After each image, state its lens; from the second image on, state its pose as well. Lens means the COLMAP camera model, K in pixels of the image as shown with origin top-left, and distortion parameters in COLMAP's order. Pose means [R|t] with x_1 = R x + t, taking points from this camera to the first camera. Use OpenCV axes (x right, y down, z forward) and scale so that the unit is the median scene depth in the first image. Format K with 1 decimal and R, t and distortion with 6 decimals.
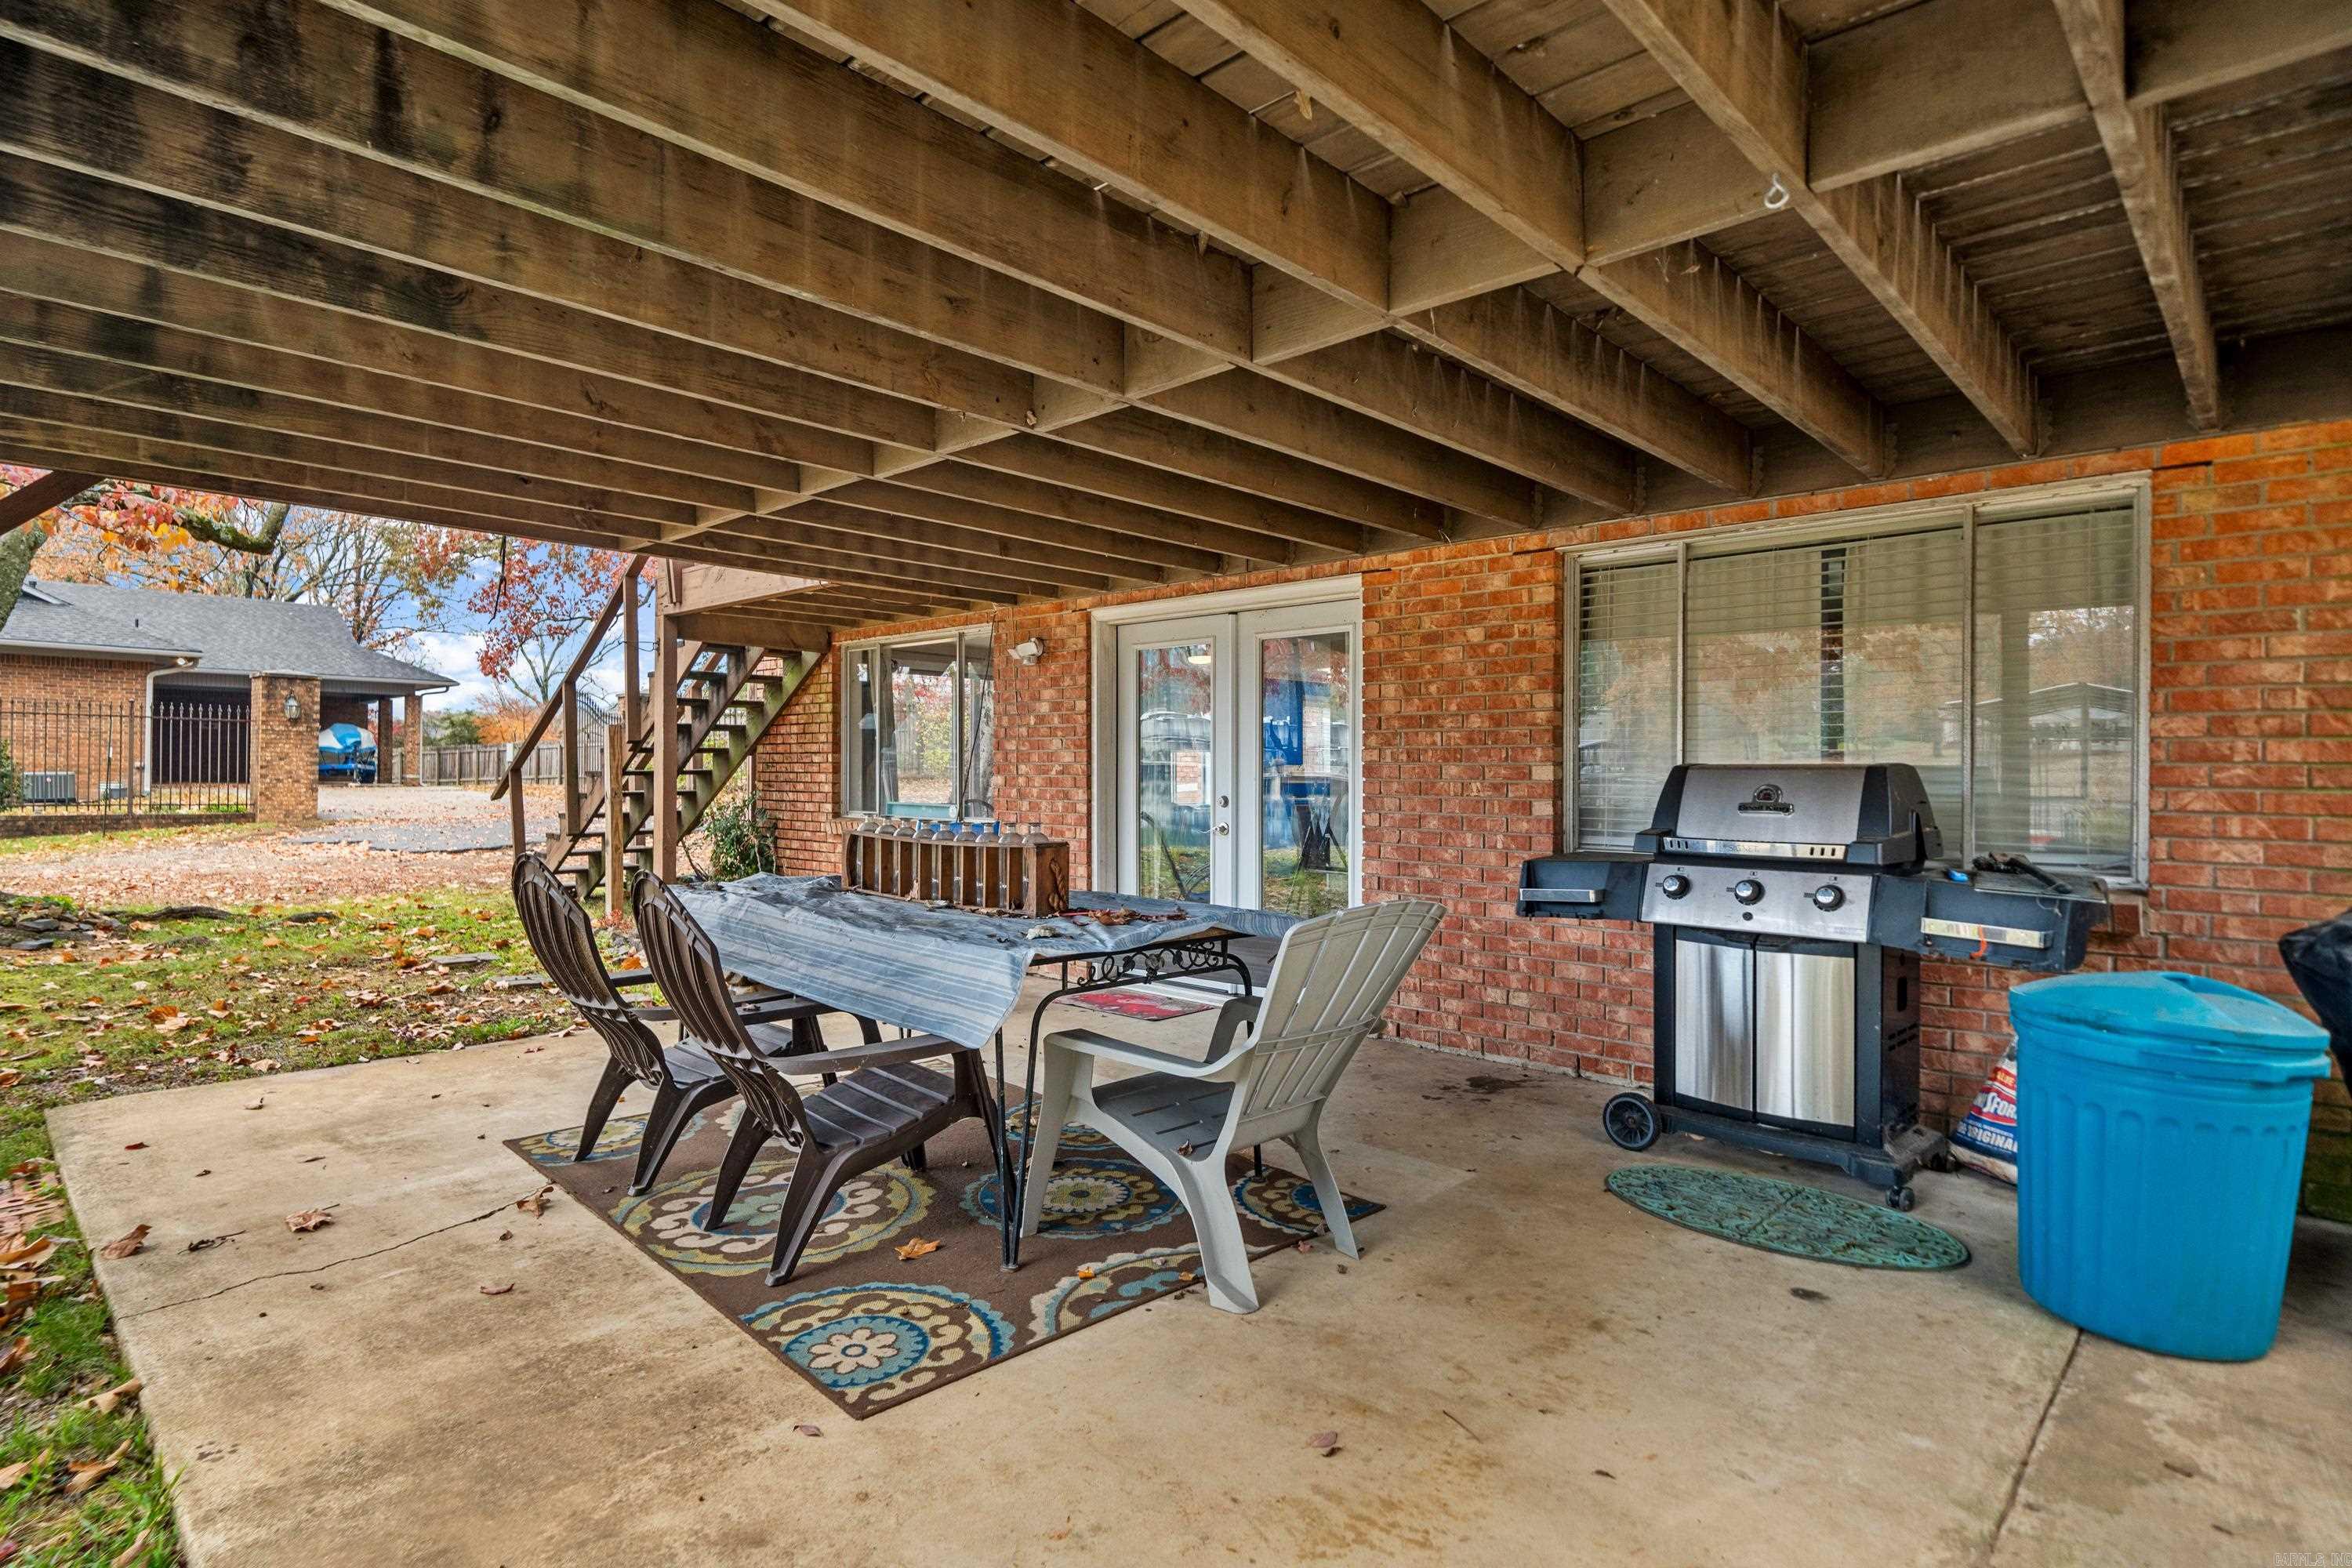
lens RADIAL K [[1225.8, 0, 1173.3], [0, 1225.8, 779.8], [0, 0, 1]] dist [0.001004, 0.001908]
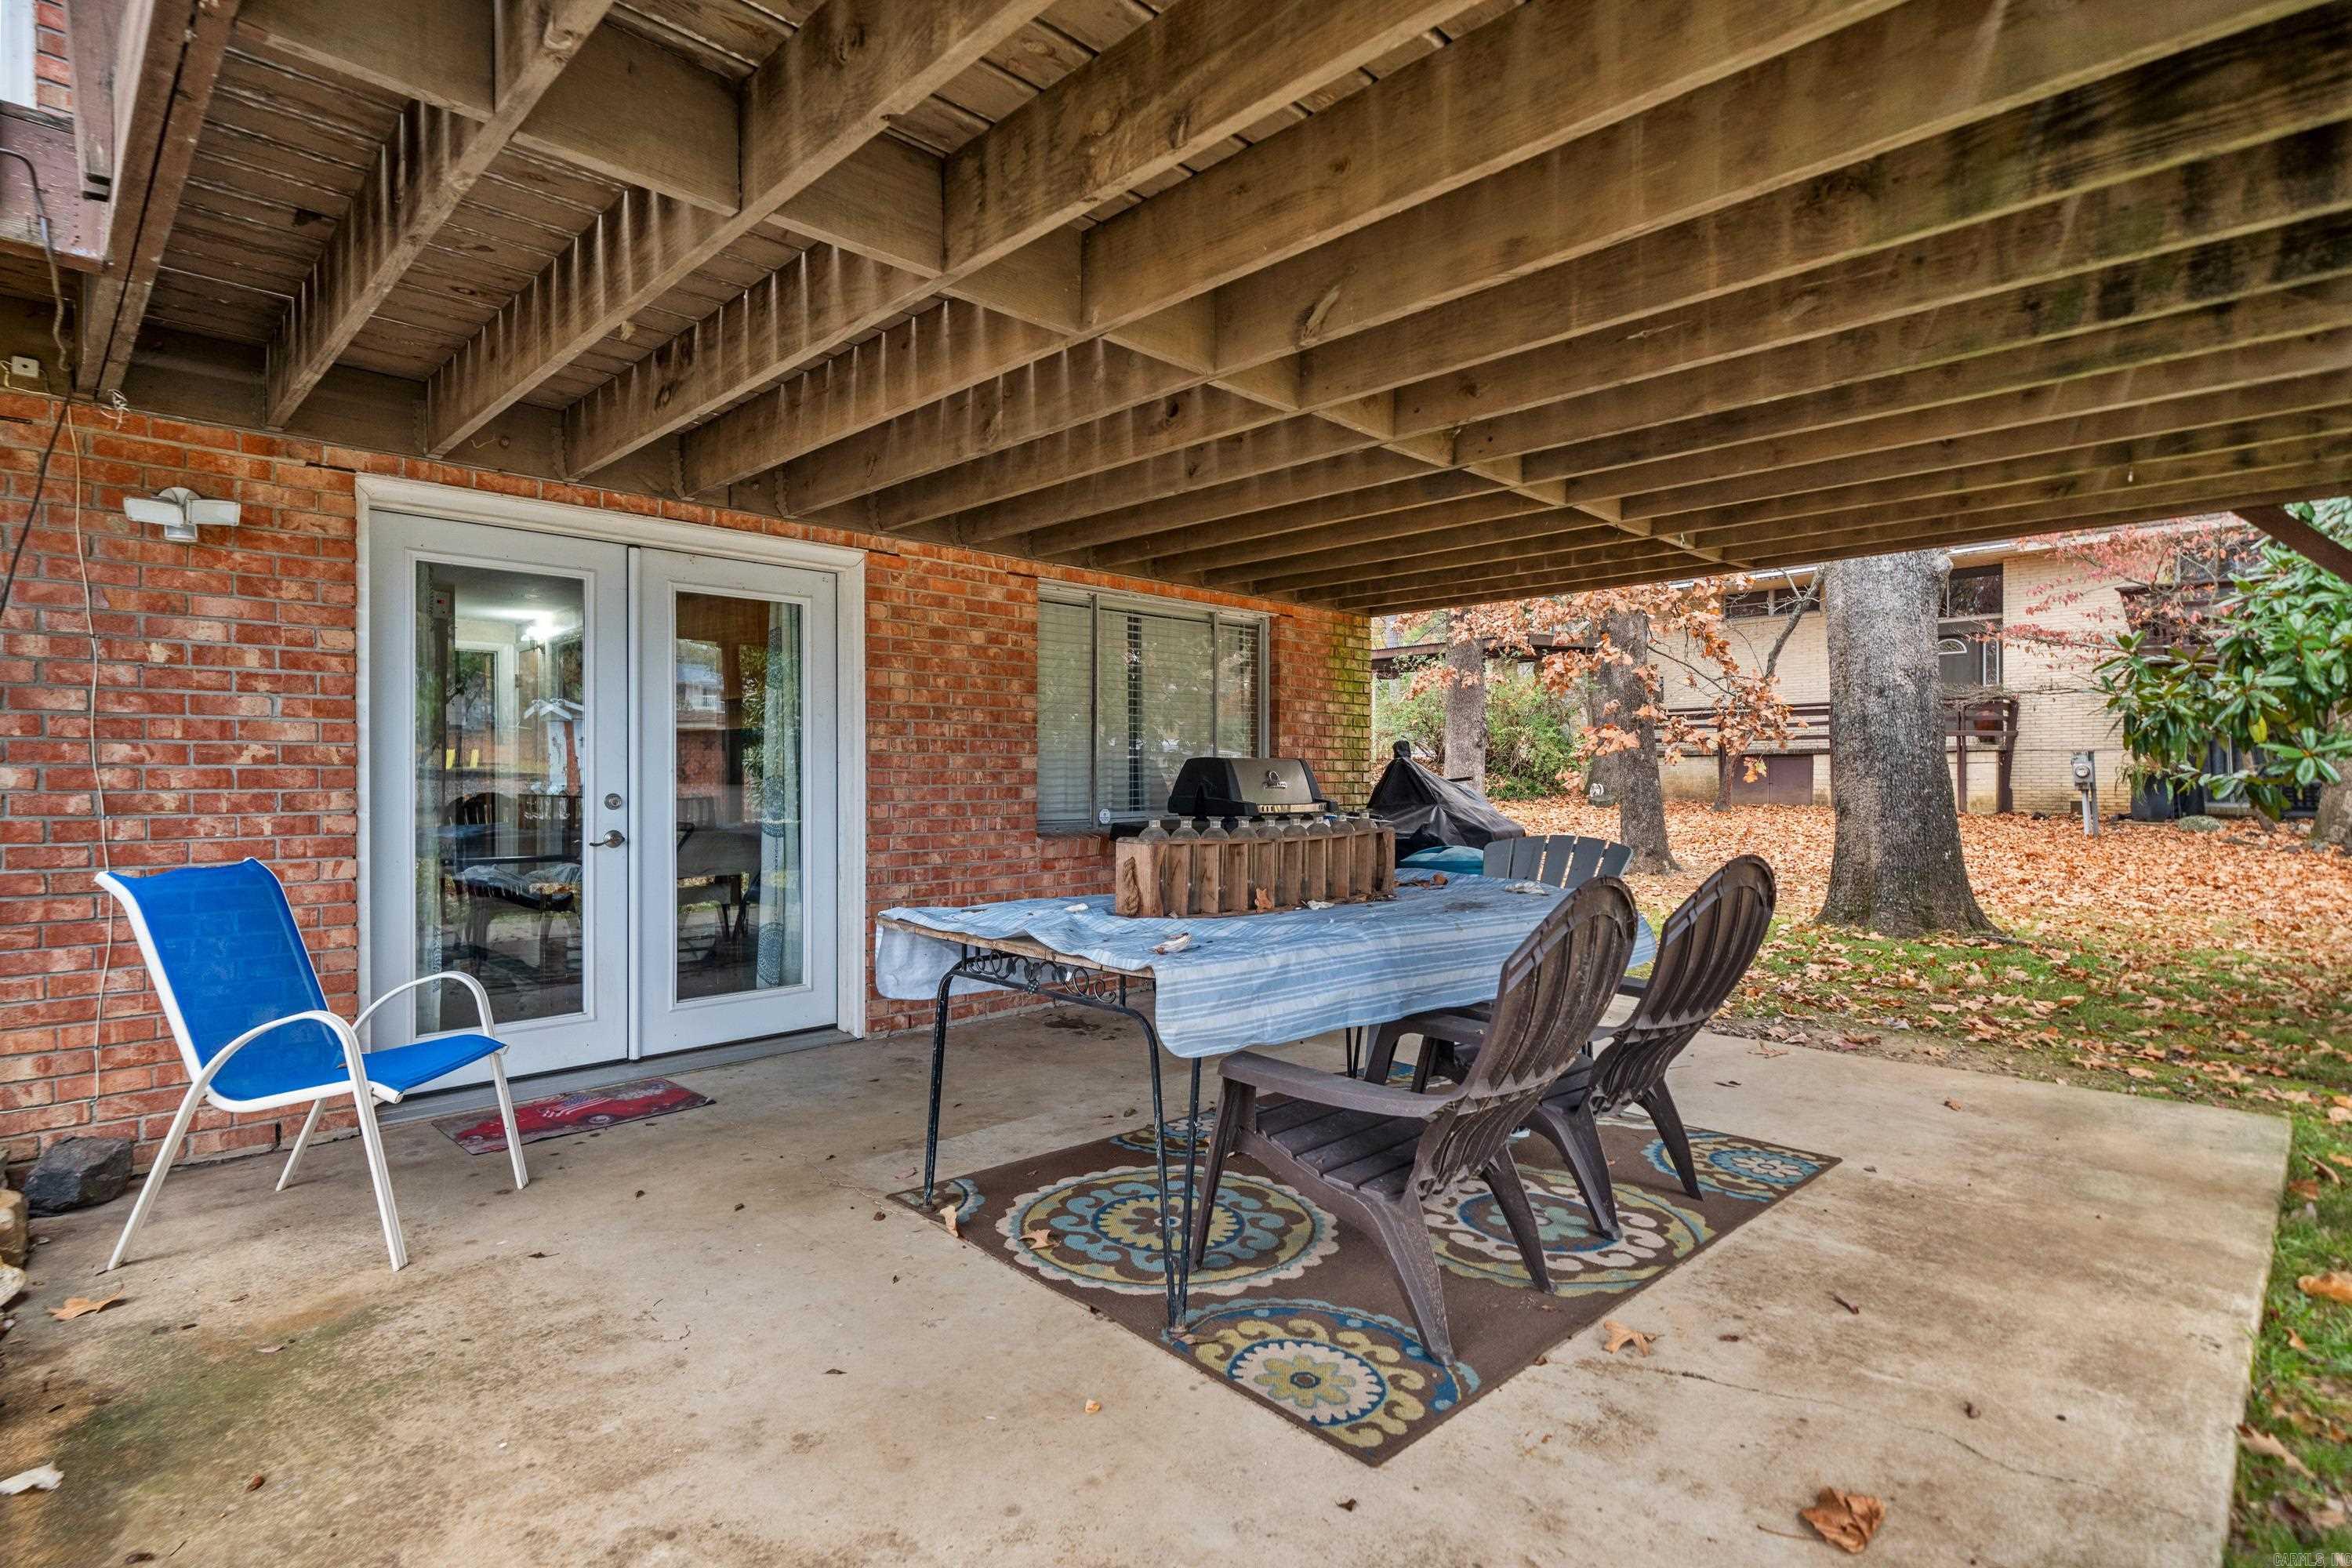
lens RADIAL K [[1144.0, 0, 1167.8], [0, 1144.0, 774.6], [0, 0, 1]] dist [0.000892, -0.000390]
pose [[0.017979, -0.007927, 0.999807, -1.169724], [0.005179, 0.999956, 0.007835, -0.003303], [-0.999825, 0.005038, 0.018019, 1.221612]]
